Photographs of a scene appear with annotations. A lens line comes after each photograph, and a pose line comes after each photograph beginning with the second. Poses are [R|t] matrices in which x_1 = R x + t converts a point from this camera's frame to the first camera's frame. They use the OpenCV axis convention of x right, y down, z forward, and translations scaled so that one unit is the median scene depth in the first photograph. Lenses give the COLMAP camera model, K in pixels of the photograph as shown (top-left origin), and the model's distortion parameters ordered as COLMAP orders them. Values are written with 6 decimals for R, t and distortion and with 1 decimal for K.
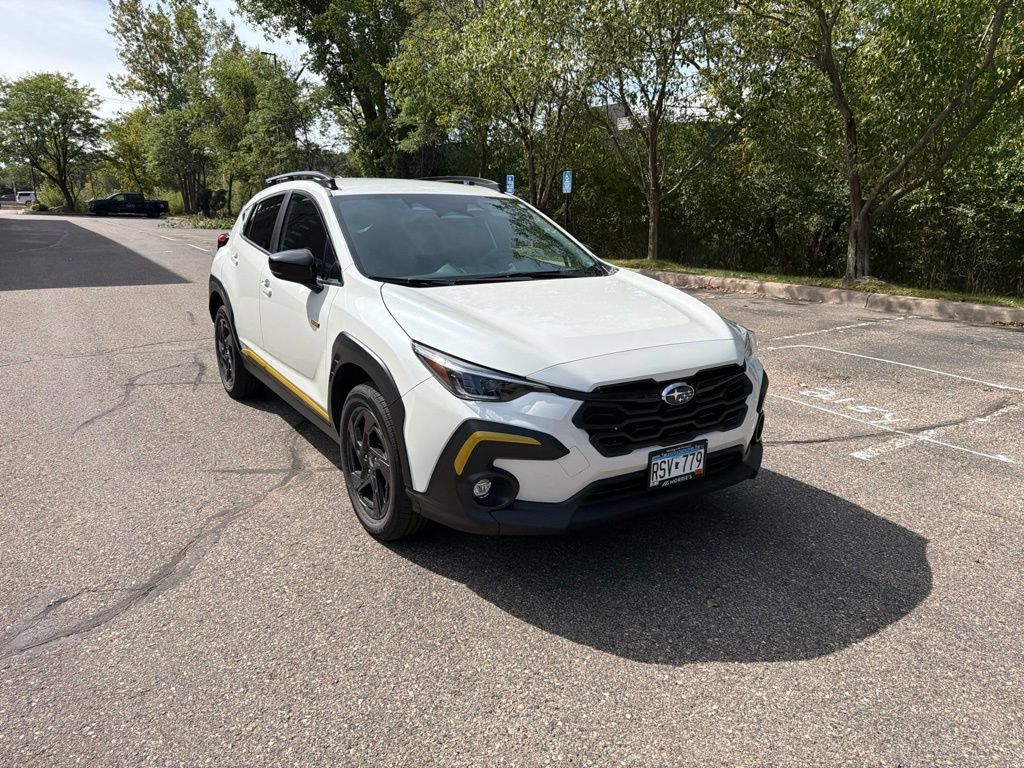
lens RADIAL K [[722.8, 0, 514.2], [0, 722.8, 375.9], [0, 0, 1]] dist [0.026087, -0.033022]
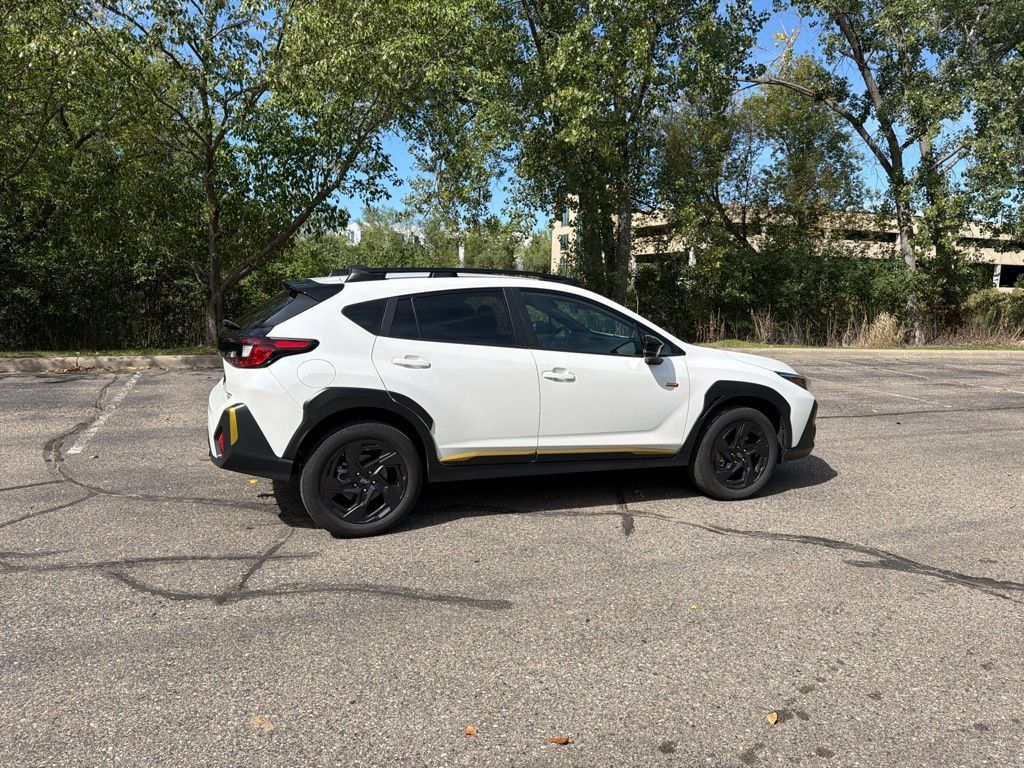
lens RADIAL K [[722.8, 0, 515.2], [0, 722.8, 366.5], [0, 0, 1]] dist [0.026087, -0.033022]
pose [[0.207500, -0.113791, 0.971594, -2.048944], [0.206485, 0.975928, 0.070201, -0.324883], [-0.956194, 0.186053, 0.226002, 1.173925]]
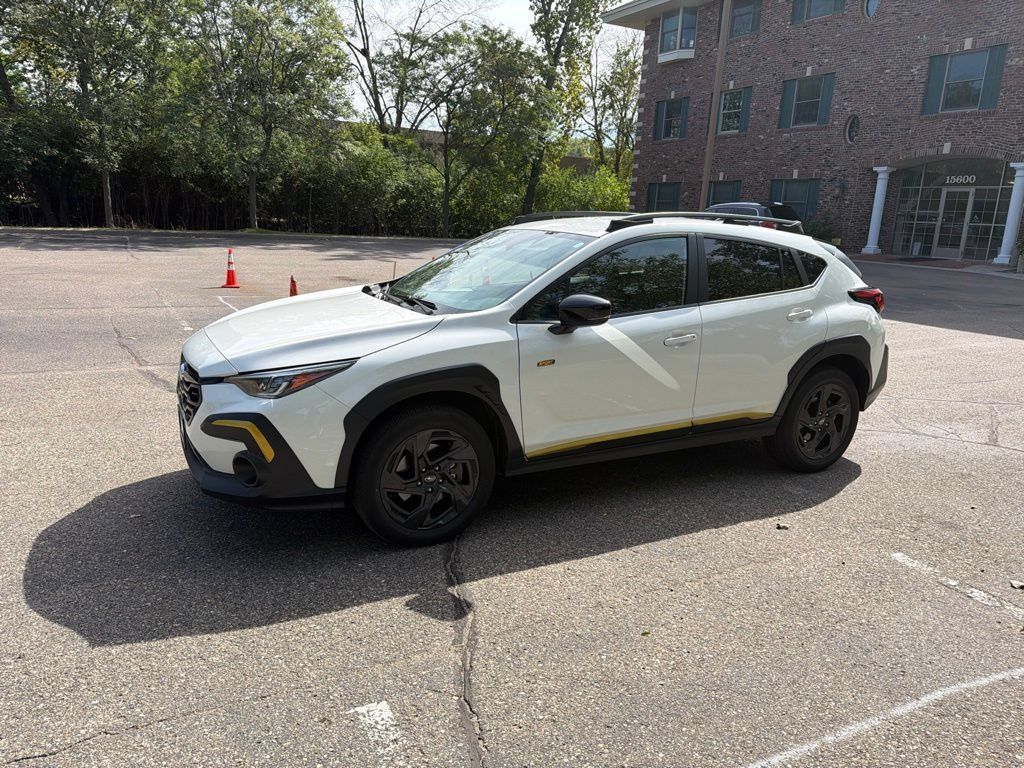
lens RADIAL K [[722.8, 0, 504.2], [0, 722.8, 384.1], [0, 0, 1]] dist [0.026087, -0.033022]
pose [[-0.097717, 0.213422, -0.972061, 1.370799], [-0.271147, 0.934076, 0.232340, -0.393416], [0.957565, 0.286275, -0.033406, 1.516311]]
